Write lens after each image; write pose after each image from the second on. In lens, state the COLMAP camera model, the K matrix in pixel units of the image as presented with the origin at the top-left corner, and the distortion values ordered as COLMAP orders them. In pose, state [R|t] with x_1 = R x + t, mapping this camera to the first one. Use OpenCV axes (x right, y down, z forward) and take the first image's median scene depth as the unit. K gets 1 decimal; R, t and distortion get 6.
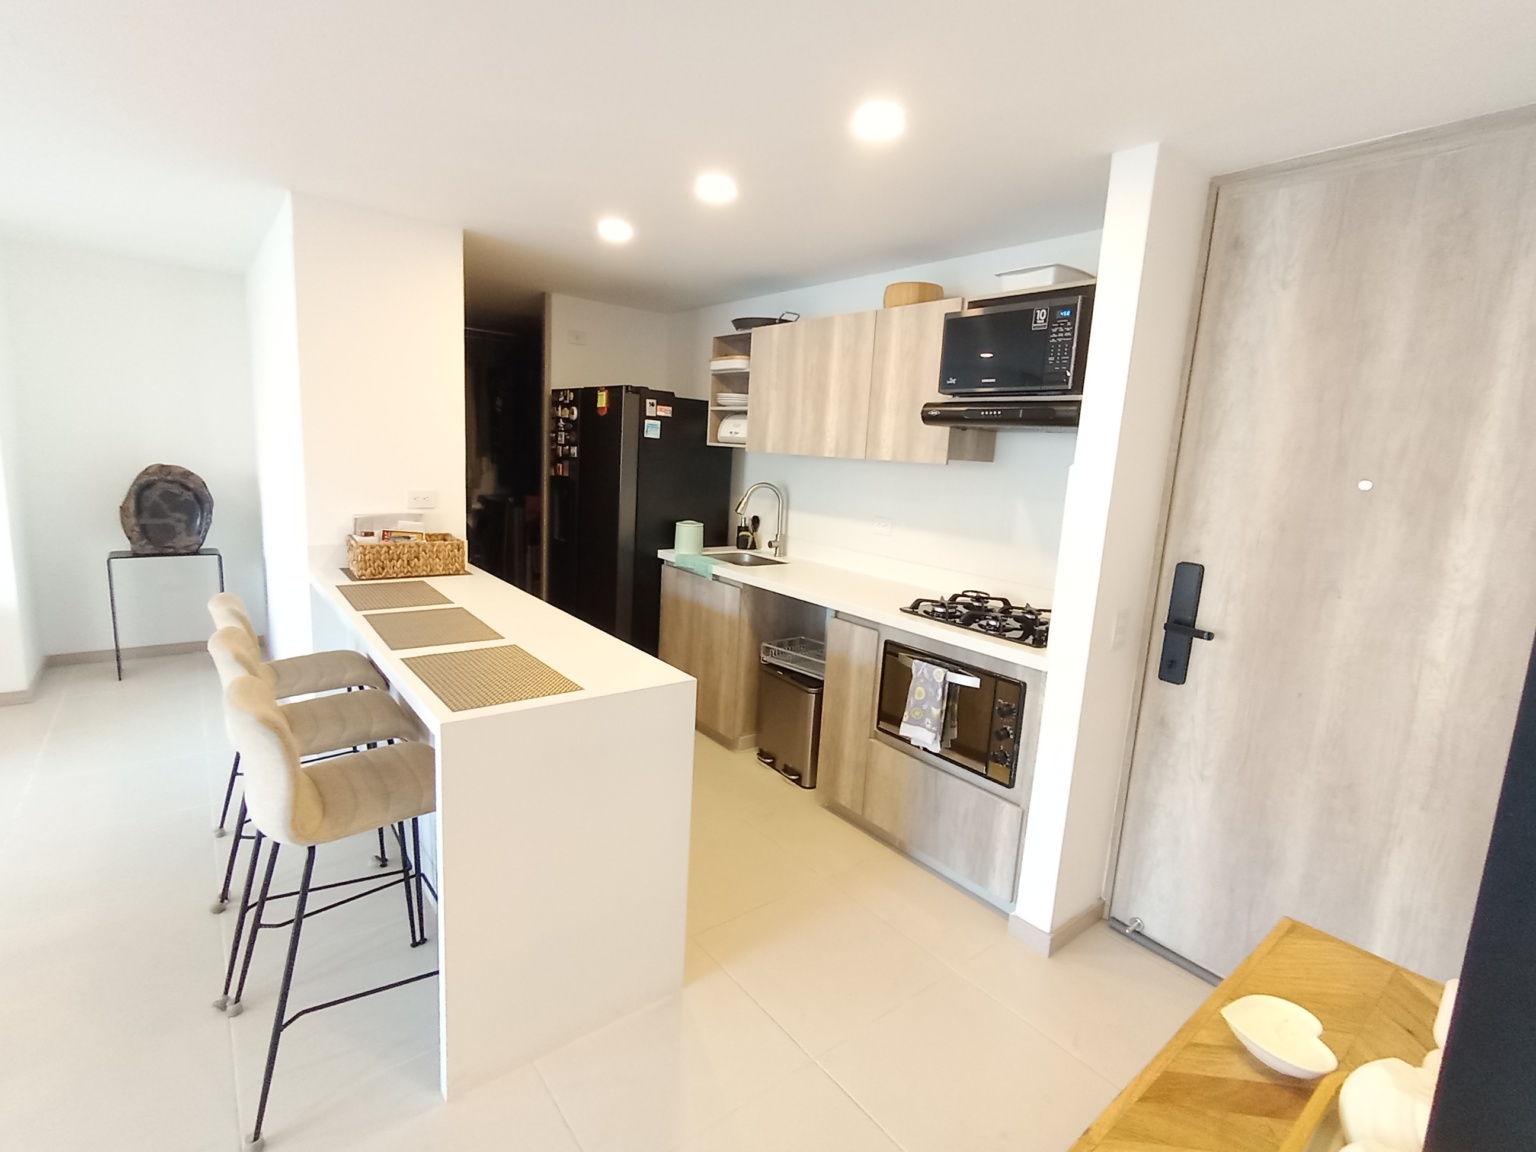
lens RADIAL K [[734.9, 0, 768.5], [0, 734.9, 571.0], [0, 0, 1]] dist [-0.015663, -0.000431]
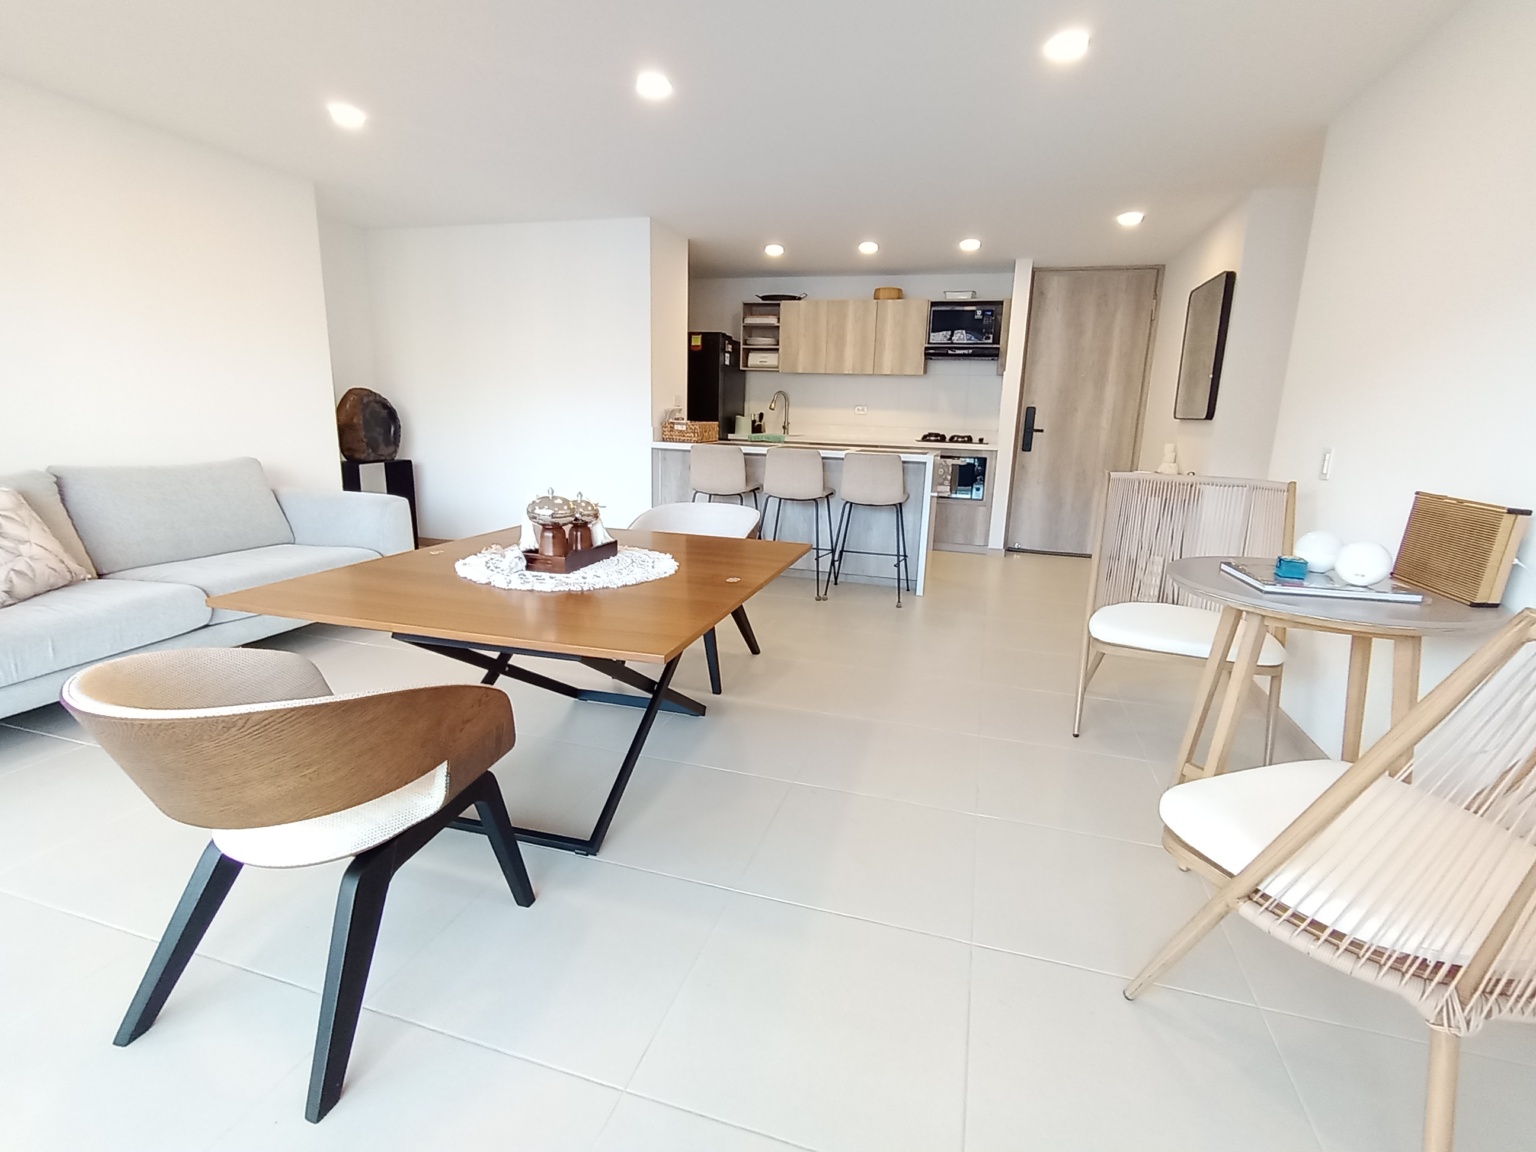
lens RADIAL K [[734.9, 0, 760.5], [0, 734.9, 577.8], [0, 0, 1]] dist [-0.015663, -0.000431]
pose [[0.808834, -0.163897, 0.564735, -1.697901], [0.113487, 0.985826, 0.123565, 0.148283], [-0.576982, -0.035854, 0.815969, -0.628838]]
